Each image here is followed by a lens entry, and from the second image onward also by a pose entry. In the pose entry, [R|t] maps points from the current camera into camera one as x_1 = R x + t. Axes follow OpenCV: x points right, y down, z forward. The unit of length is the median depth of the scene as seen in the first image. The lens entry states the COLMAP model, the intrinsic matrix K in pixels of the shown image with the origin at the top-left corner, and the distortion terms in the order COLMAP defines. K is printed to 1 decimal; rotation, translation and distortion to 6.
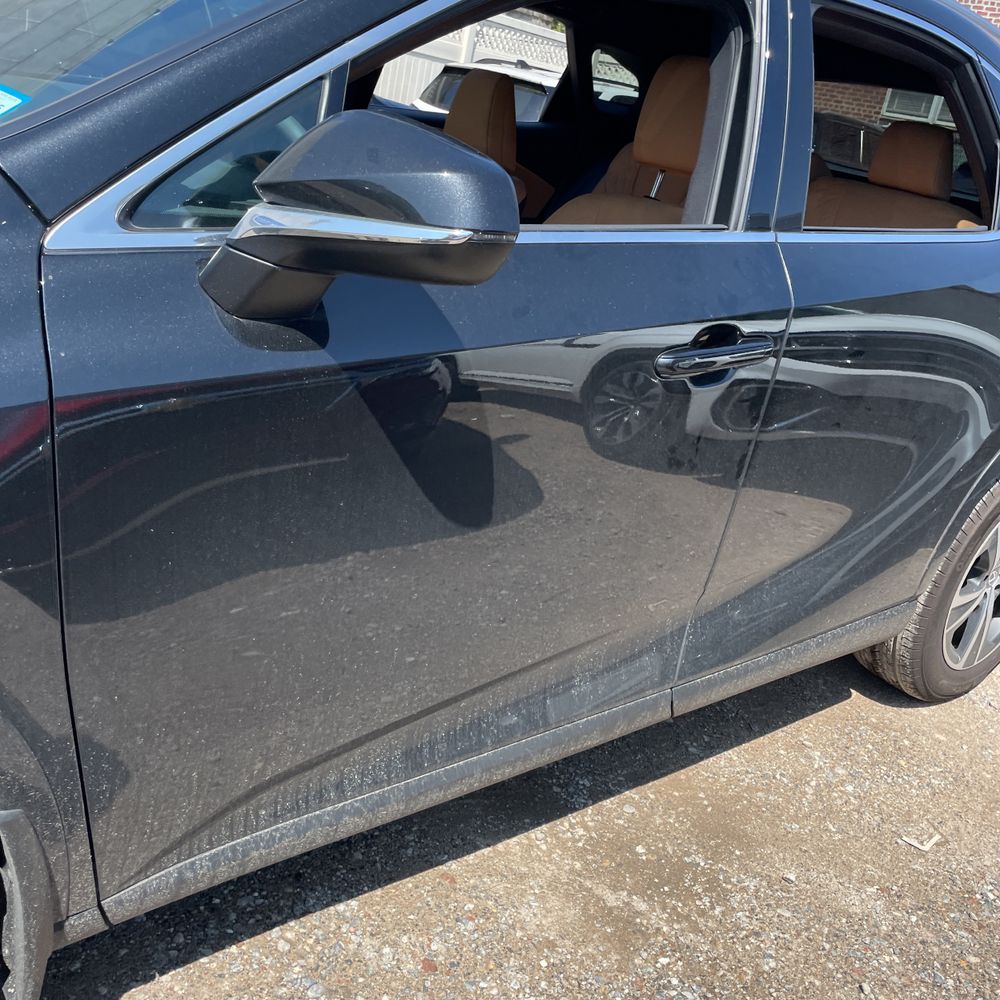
lens RADIAL K [[1027.8, 0, 523.1], [0, 1027.8, 481.3], [0, 0, 1]] dist [0.028132, 0.000000]
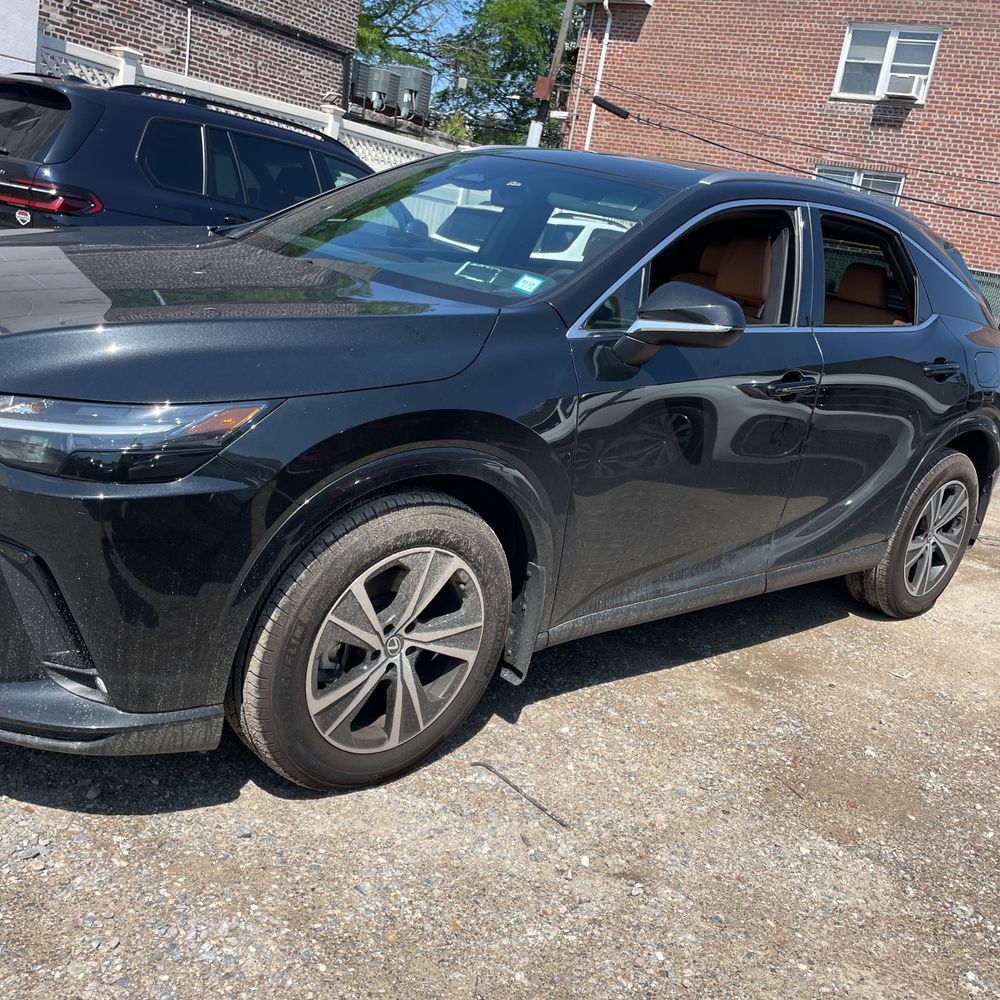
lens RADIAL K [[1027.8, 0, 513.4], [0, 1027.8, 477.9], [0, 0, 1]] dist [0.028132, 0.000000]
pose [[0.997905, -0.030747, 0.056923, -0.389135], [0.036631, 0.993755, -0.105403, 0.203141], [-0.053327, 0.107268, 0.992799, -0.786529]]
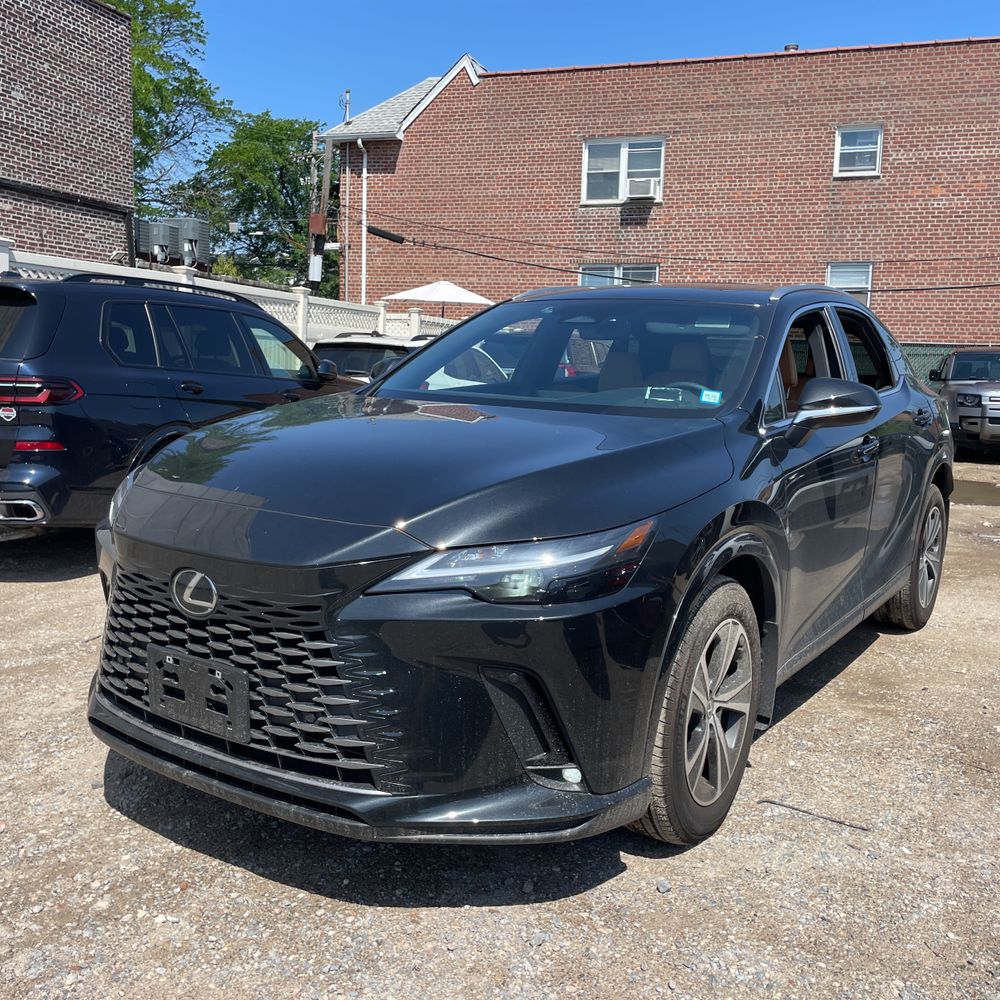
lens RADIAL K [[1027.8, 0, 498.7], [0, 1027.8, 460.2], [0, 0, 1]] dist [0.028132, 0.000000]
pose [[0.943205, -0.181421, 0.278300, -1.099704], [0.240233, 0.951095, -0.194179, 0.144571], [-0.229462, 0.250008, 0.940661, -0.933555]]
